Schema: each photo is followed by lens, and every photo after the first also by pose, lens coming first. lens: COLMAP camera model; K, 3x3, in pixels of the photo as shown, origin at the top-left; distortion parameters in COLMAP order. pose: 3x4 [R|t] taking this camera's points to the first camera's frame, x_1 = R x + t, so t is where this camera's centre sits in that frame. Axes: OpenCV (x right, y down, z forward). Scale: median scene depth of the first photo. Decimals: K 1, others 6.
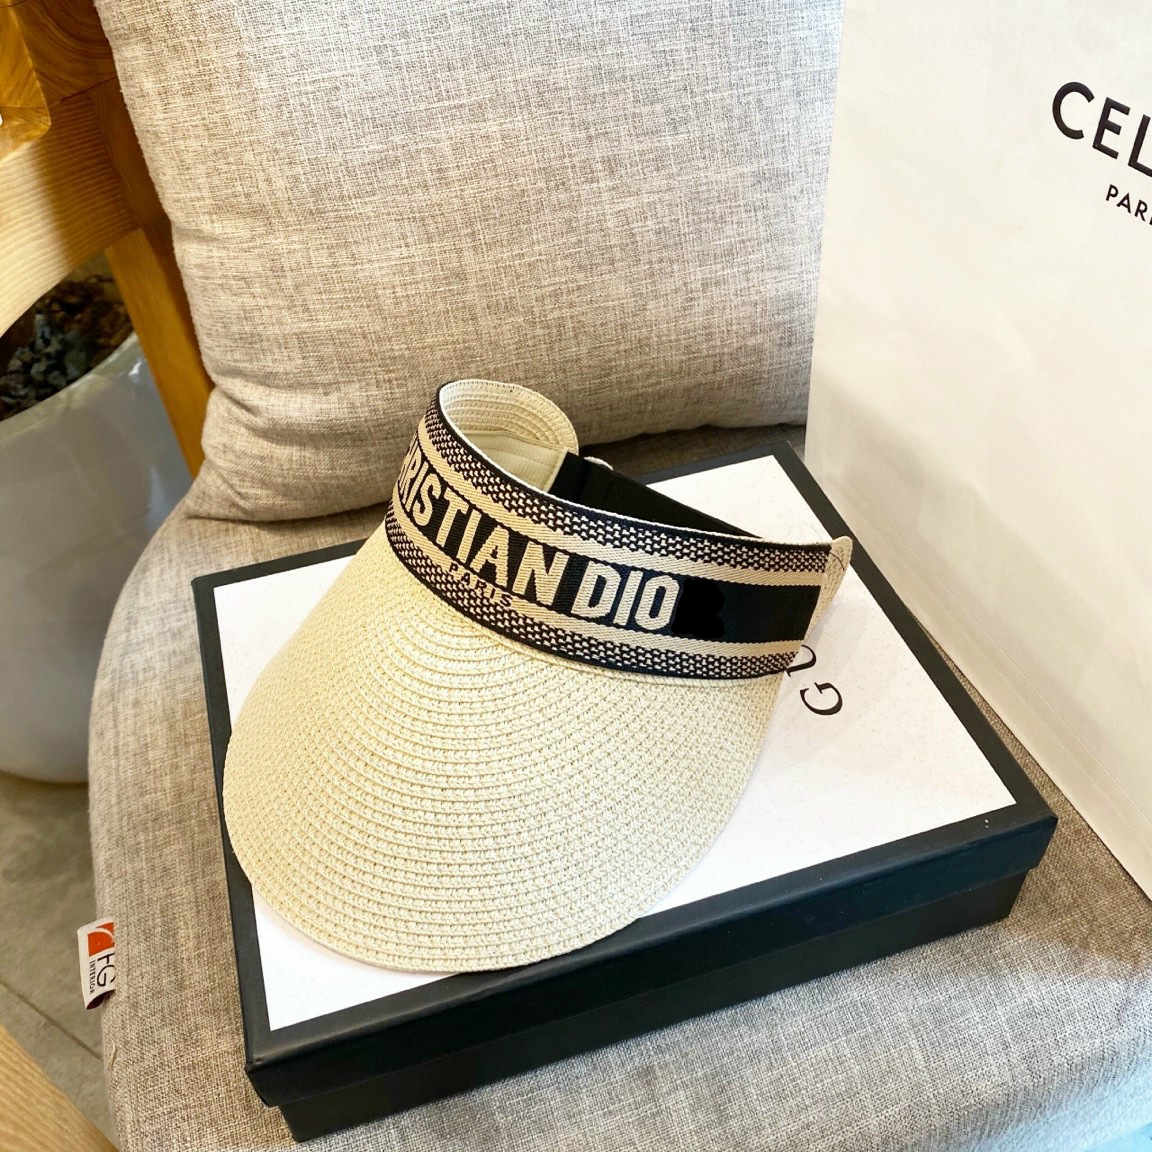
lens RADIAL K [[1225.7, 0, 568.6], [0, 1225.7, 570.4], [0, 0, 1]] dist [-0.001285, 0.000000]
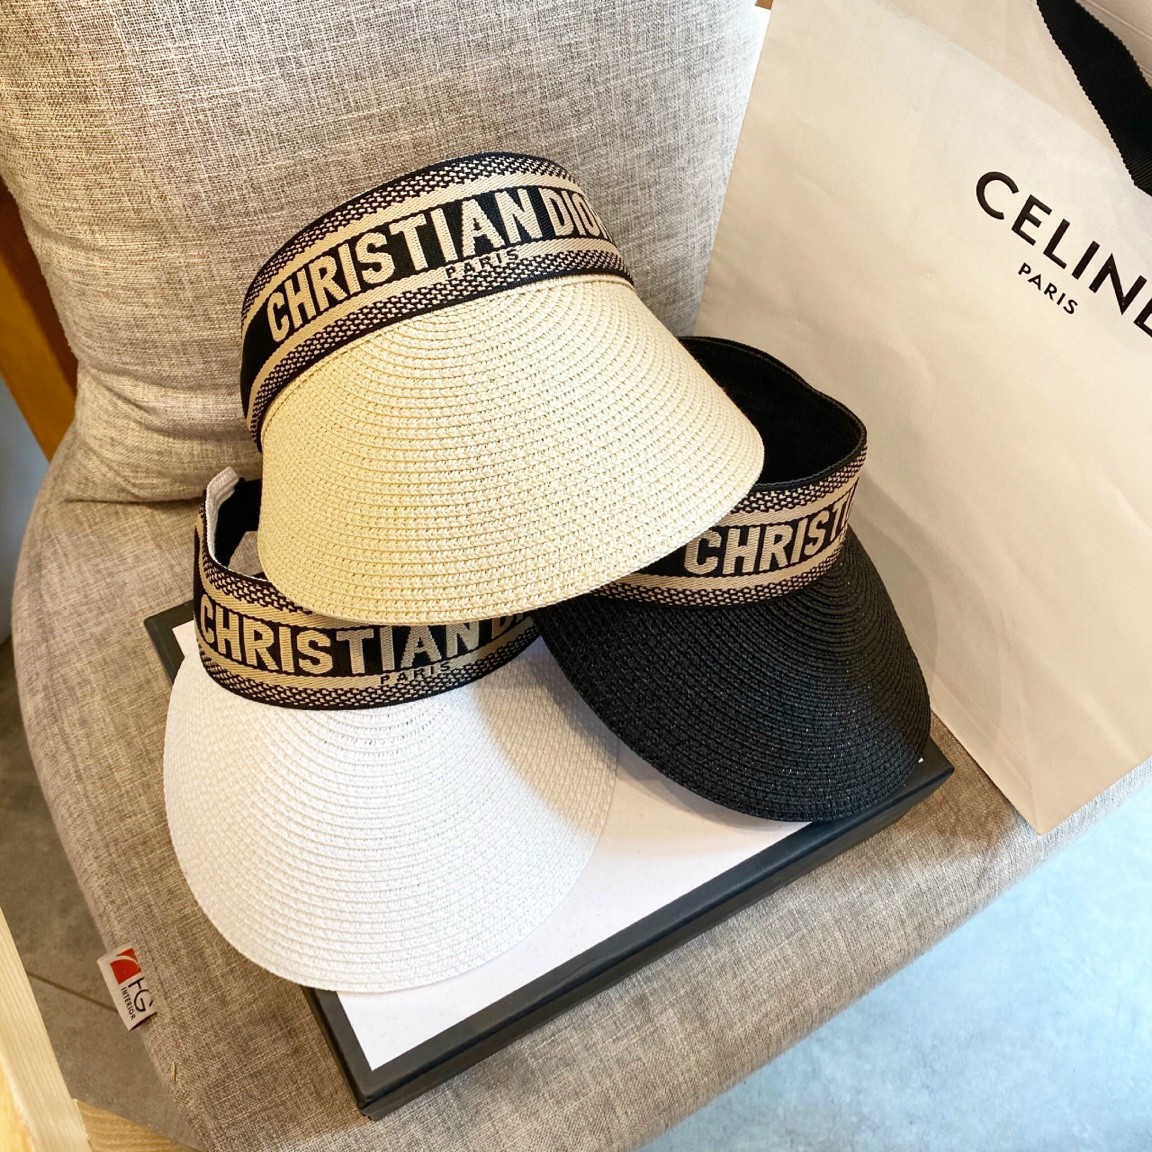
lens RADIAL K [[1225.7, 0, 574.3], [0, 1225.7, 585.5], [0, 0, 1]] dist [-0.001285, 0.000000]
pose [[0.966020, -0.121303, 0.228235, -0.193449], [0.056751, 0.961027, 0.270567, -0.272526], [-0.252160, -0.248421, 0.935255, -0.022054]]
